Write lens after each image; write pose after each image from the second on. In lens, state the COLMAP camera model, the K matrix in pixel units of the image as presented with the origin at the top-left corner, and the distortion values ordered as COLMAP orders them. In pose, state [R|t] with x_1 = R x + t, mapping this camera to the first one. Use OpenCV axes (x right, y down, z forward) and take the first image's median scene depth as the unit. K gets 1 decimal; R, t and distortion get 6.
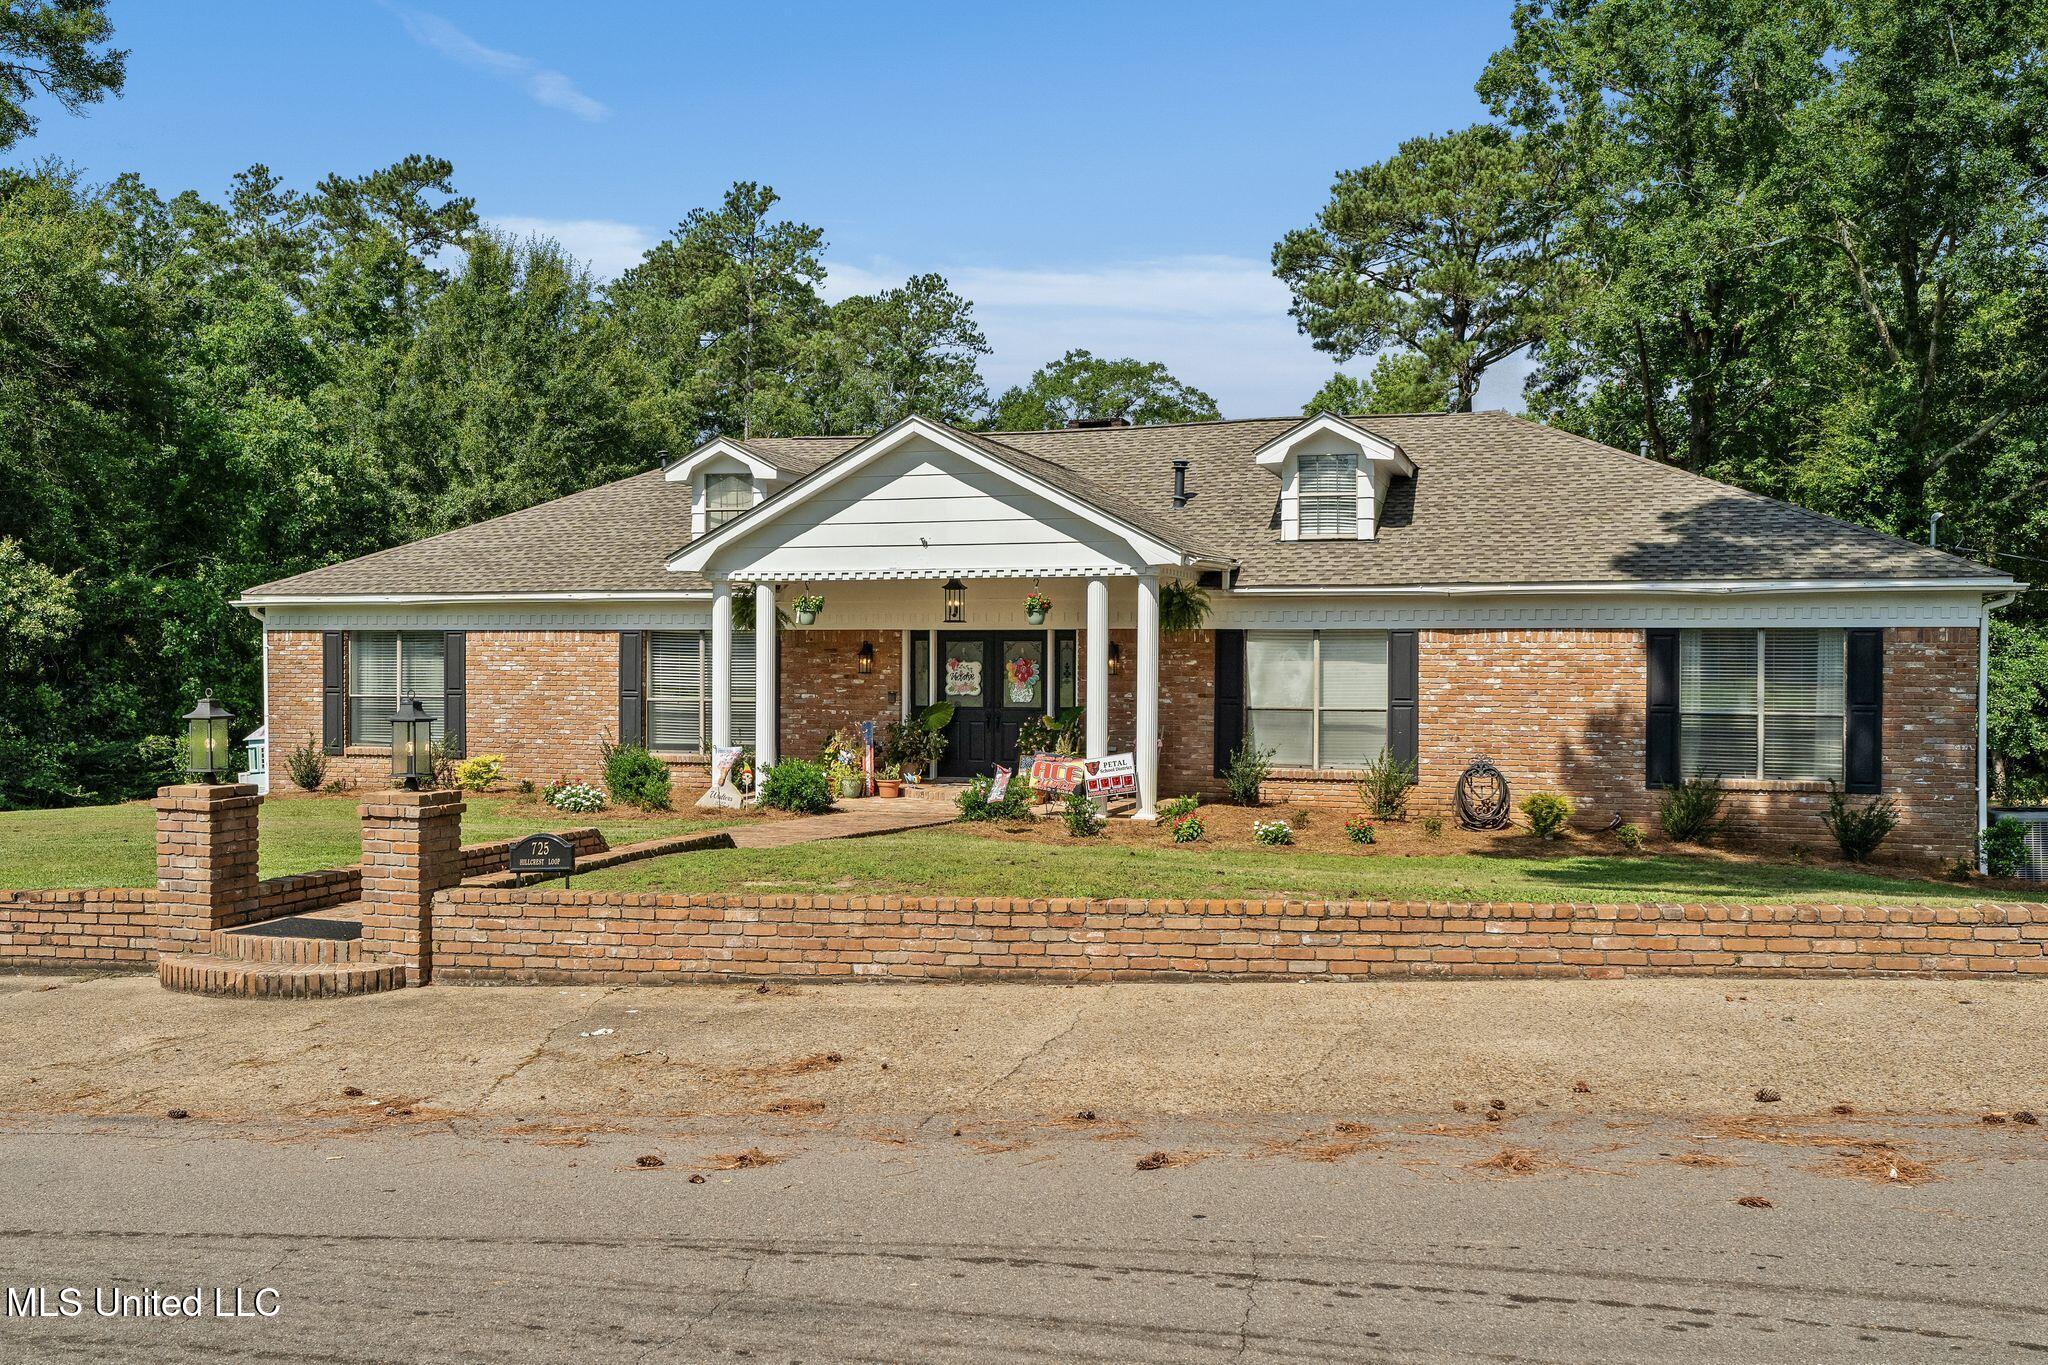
lens RADIAL K [[1716.3, 0, 1024.0], [0, 1716.3, 689.7], [0, 0, 1]] dist [0.006814, -0.011477]
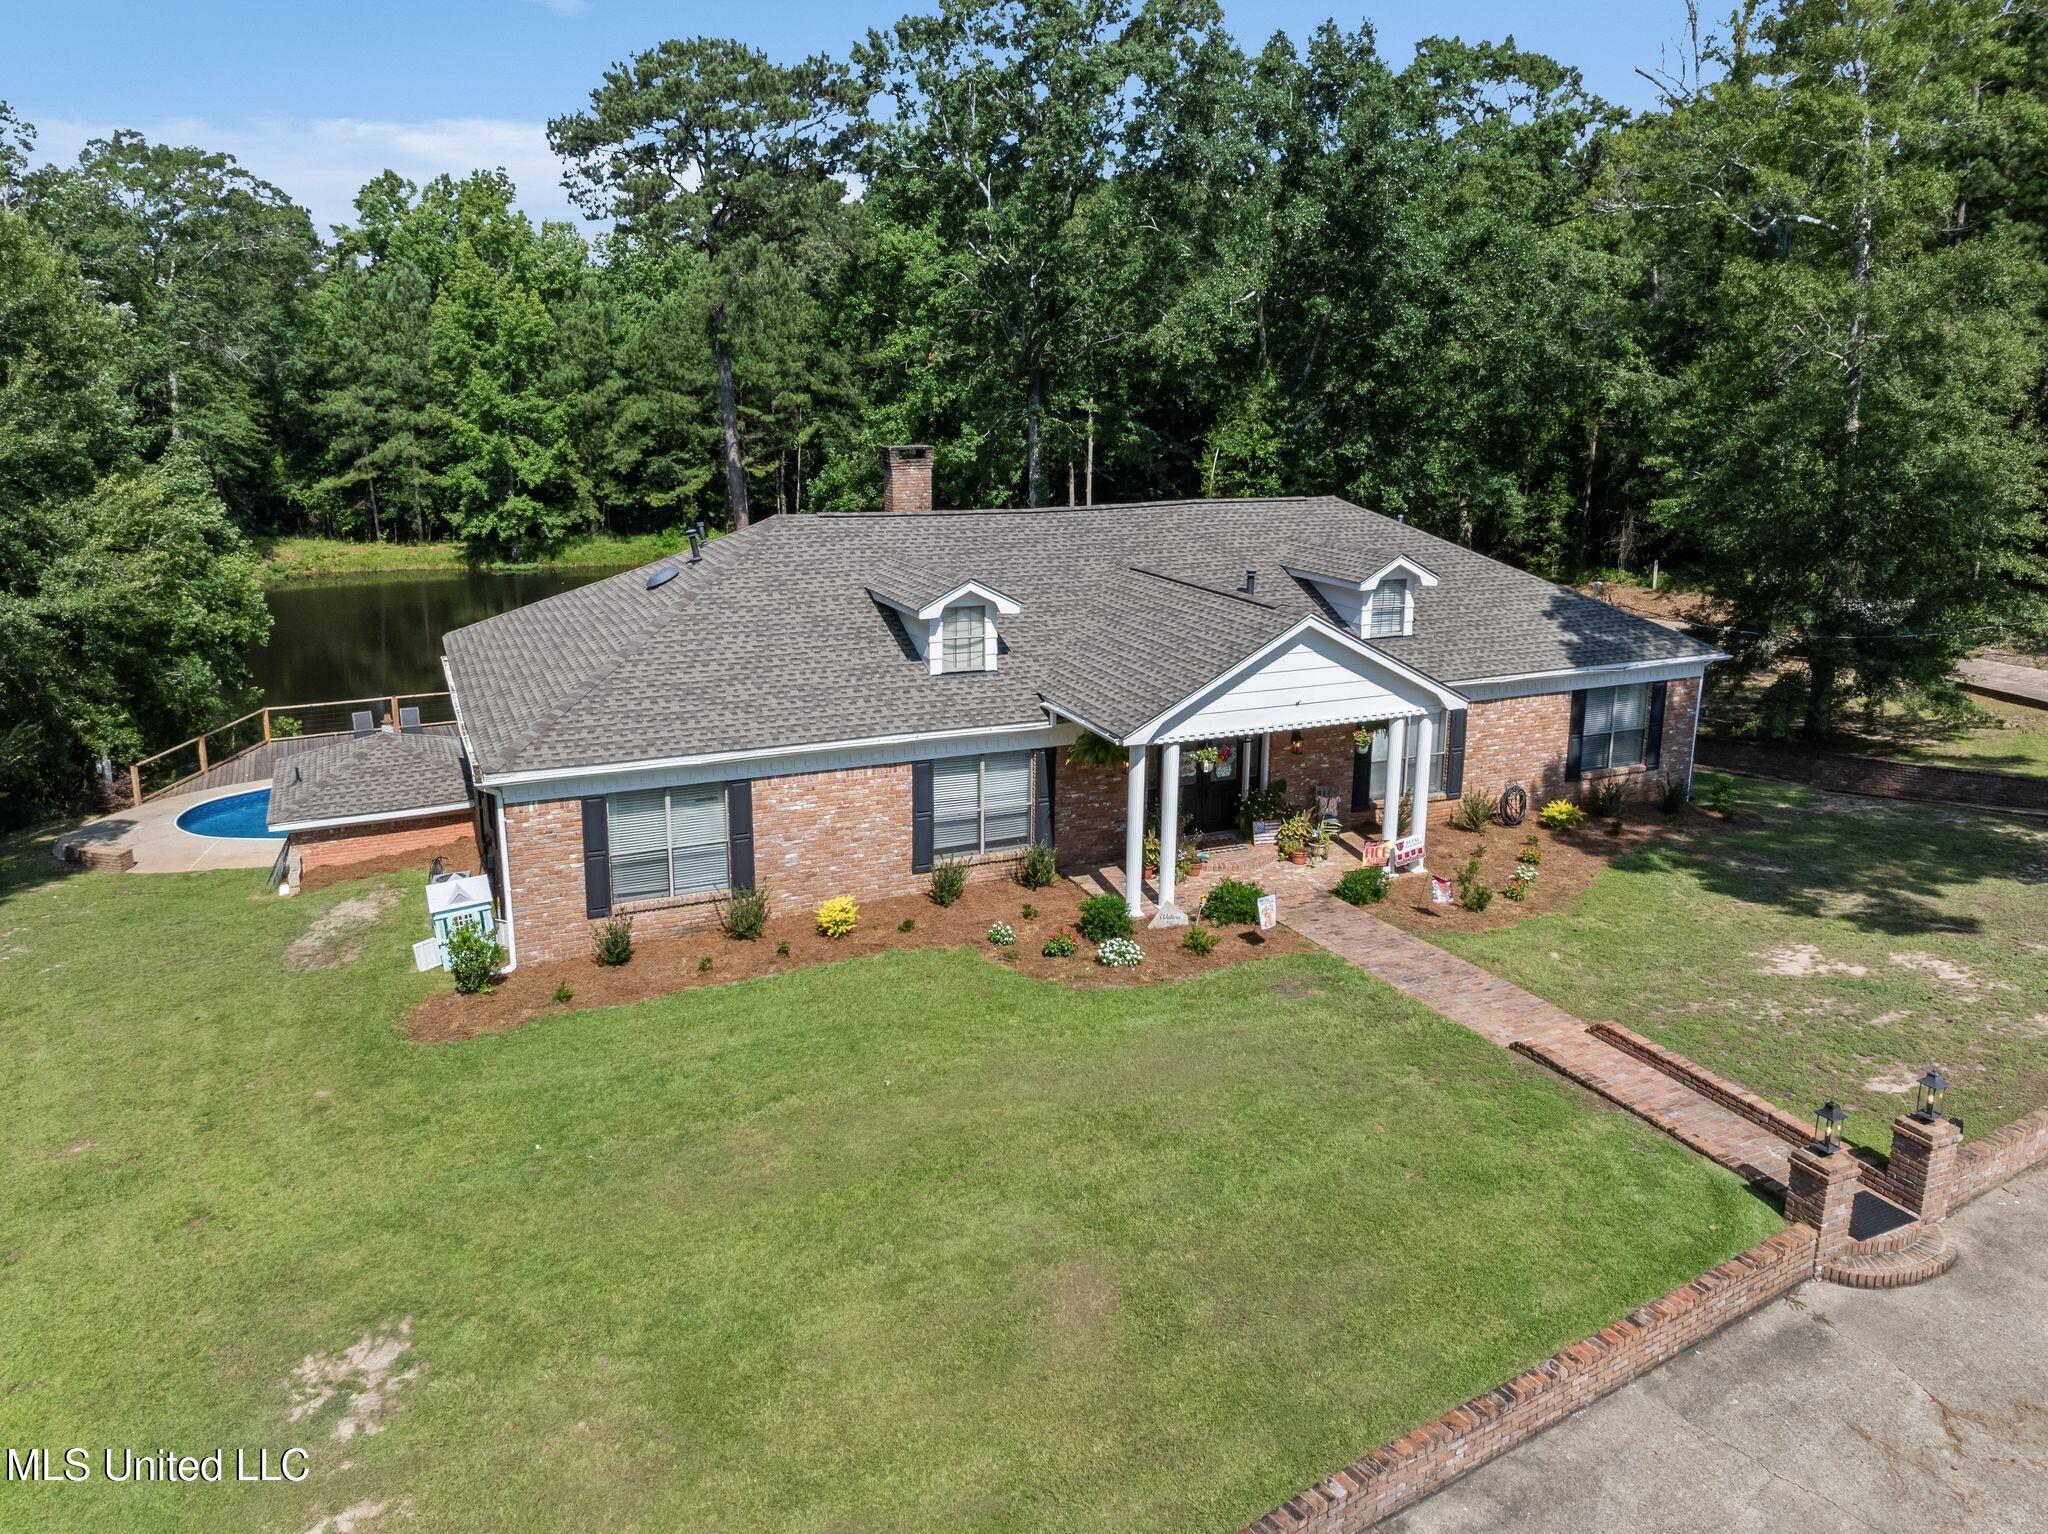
lens RADIAL K [[1460.9, 0, 1008.0], [0, 1460.9, 684.7], [0, 0, 1]] dist [-0.027352, -0.004068]
pose [[0.752215, -0.142701, 0.643279, -0.836909], [0.011472, 0.978956, 0.203751, -0.292389], [-0.658817, -0.145885, 0.738022, 0.277506]]
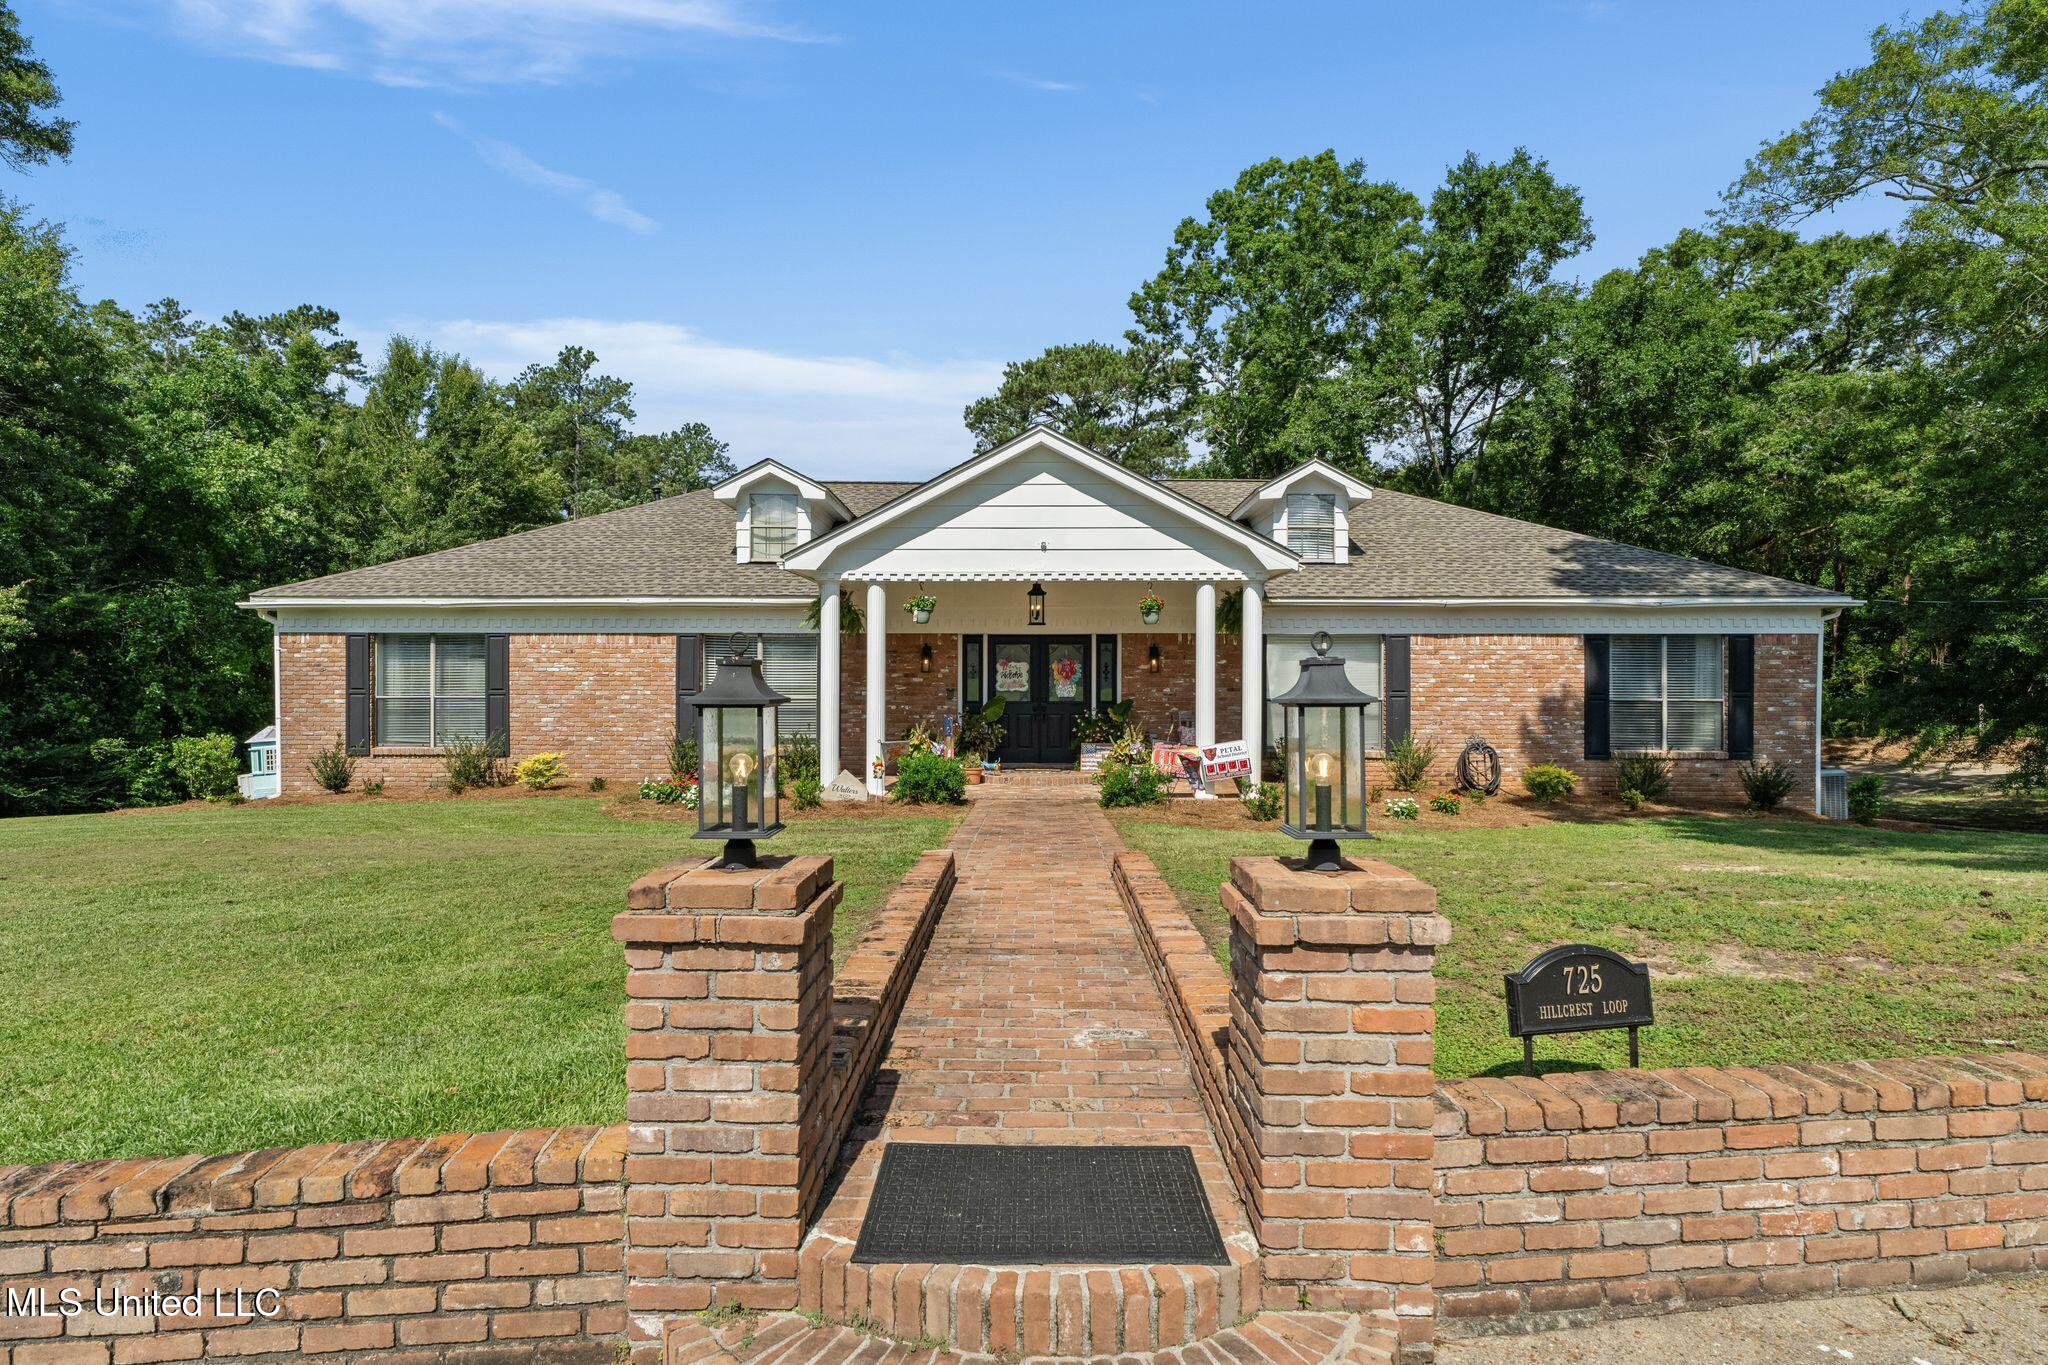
lens RADIAL K [[1014.0, 0, 1025.2], [0, 1014.0, 690.0], [0, 0, 1]] dist [-0.004427, 0.000621]
pose [[0.956147, -0.005121, 0.292841, -0.224255], [0.007511, 0.999947, -0.007038, 0.007088], [-0.292789, 0.008929, 0.956135, 0.349613]]
